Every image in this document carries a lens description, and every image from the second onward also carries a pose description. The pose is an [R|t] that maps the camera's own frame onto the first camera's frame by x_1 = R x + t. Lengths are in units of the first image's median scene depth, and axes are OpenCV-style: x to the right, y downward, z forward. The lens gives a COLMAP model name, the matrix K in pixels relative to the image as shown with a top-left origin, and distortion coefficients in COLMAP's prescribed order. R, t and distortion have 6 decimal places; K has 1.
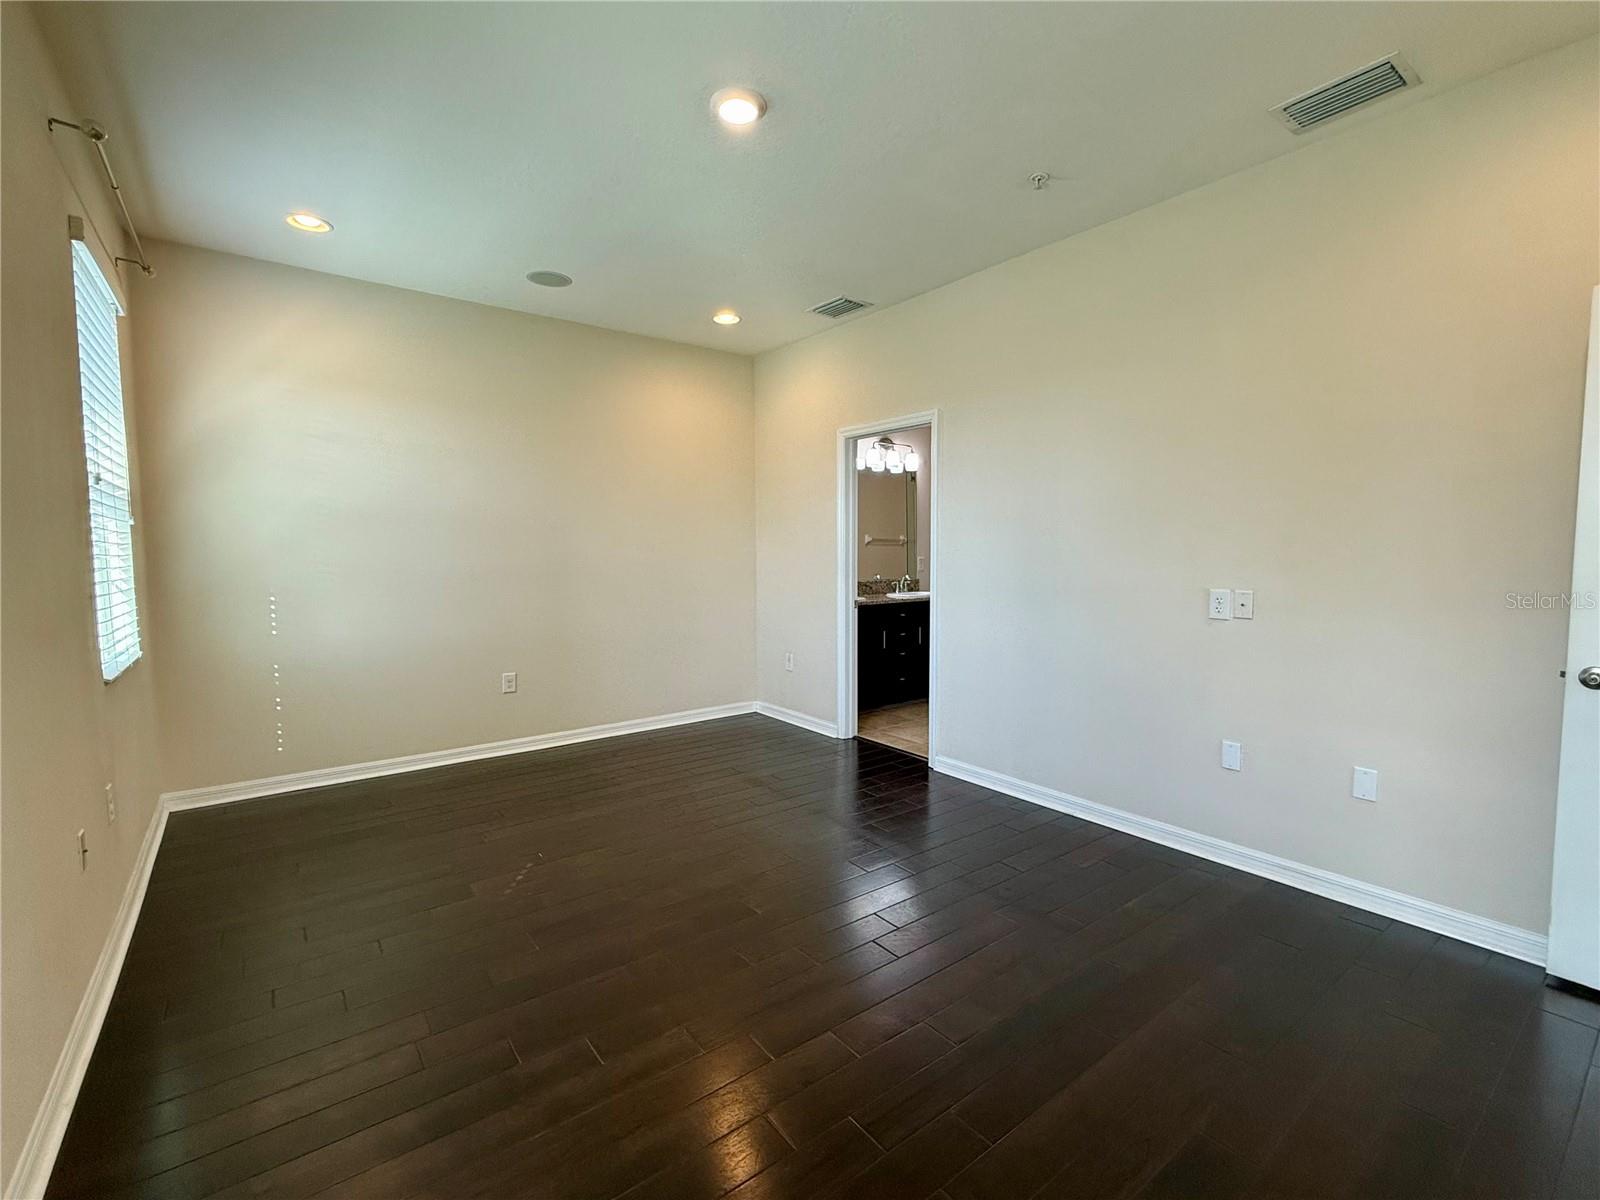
lens RADIAL K [[714.0, 0, 799.4], [0, 714.0, 598.3], [0, 0, 1]] dist [-0.000873, 0.000036]
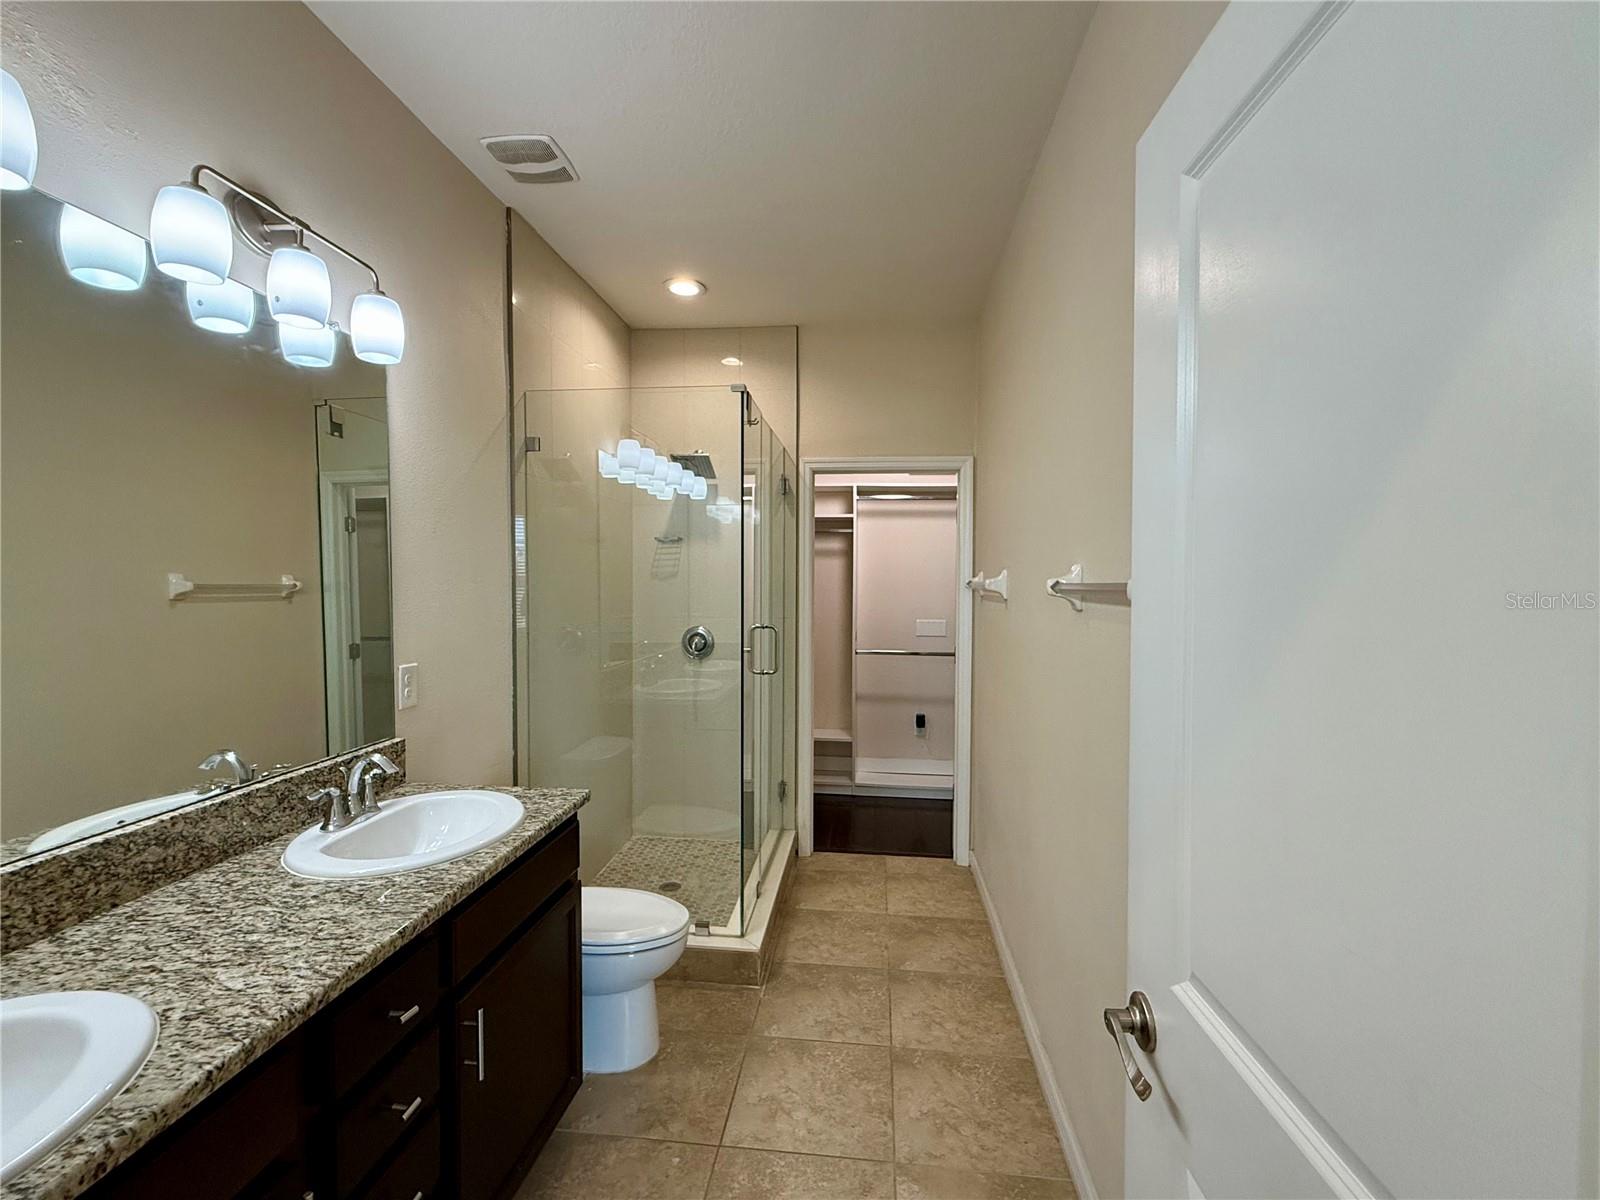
lens RADIAL K [[714.0, 0, 792.4], [0, 714.0, 607.8], [0, 0, 1]] dist [-0.000873, 0.000036]
pose [[0.697250, -0.013579, 0.716699, 0.070539], [0.036027, 0.999221, -0.016118, -0.071569], [-0.715922, 0.037059, 0.697196, 0.690759]]
